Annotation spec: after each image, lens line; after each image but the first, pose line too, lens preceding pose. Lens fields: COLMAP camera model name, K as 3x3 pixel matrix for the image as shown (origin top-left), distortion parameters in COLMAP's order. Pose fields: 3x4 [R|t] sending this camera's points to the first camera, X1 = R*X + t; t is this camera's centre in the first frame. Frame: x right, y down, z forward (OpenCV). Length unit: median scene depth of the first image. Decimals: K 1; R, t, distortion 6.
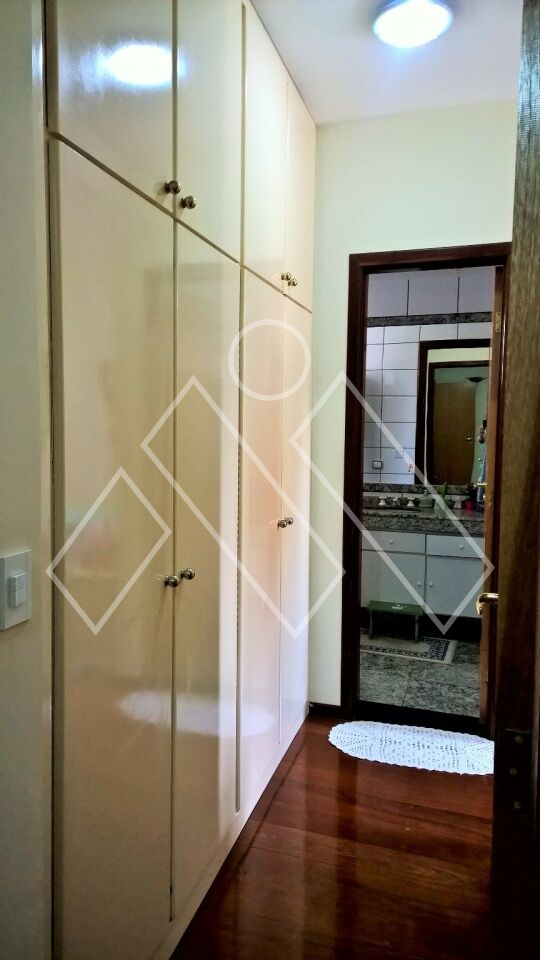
lens RADIAL K [[707.4, 0, 270.0], [0, 707.4, 480.0], [0, 0, 1]] dist [0.003897, 0.001114]
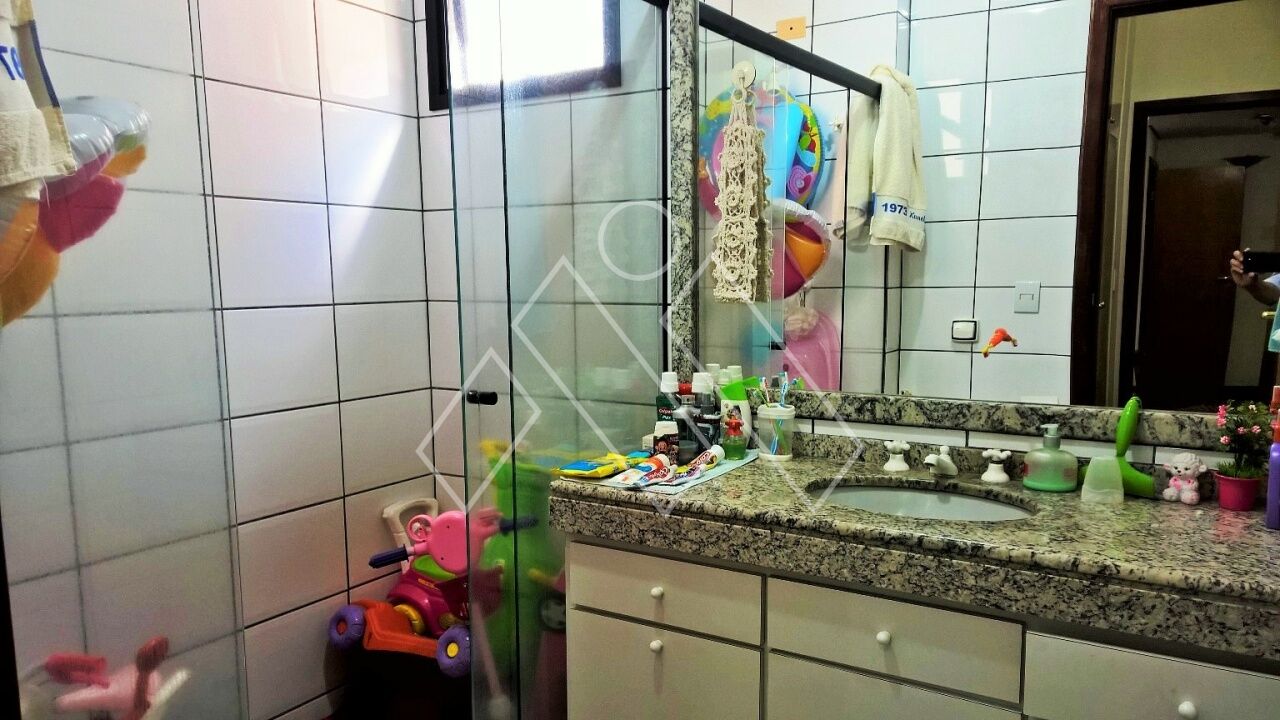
lens RADIAL K [[943.1, 0, 640.3], [0, 943.1, 411.3], [0, 0, 1]] dist [0.003897, 0.001114]
pose [[0.962603, 0.023287, -0.269913, 0.163896], [-0.005166, 0.997696, 0.067653, -0.015367], [0.270866, -0.063729, 0.960505, 0.603199]]
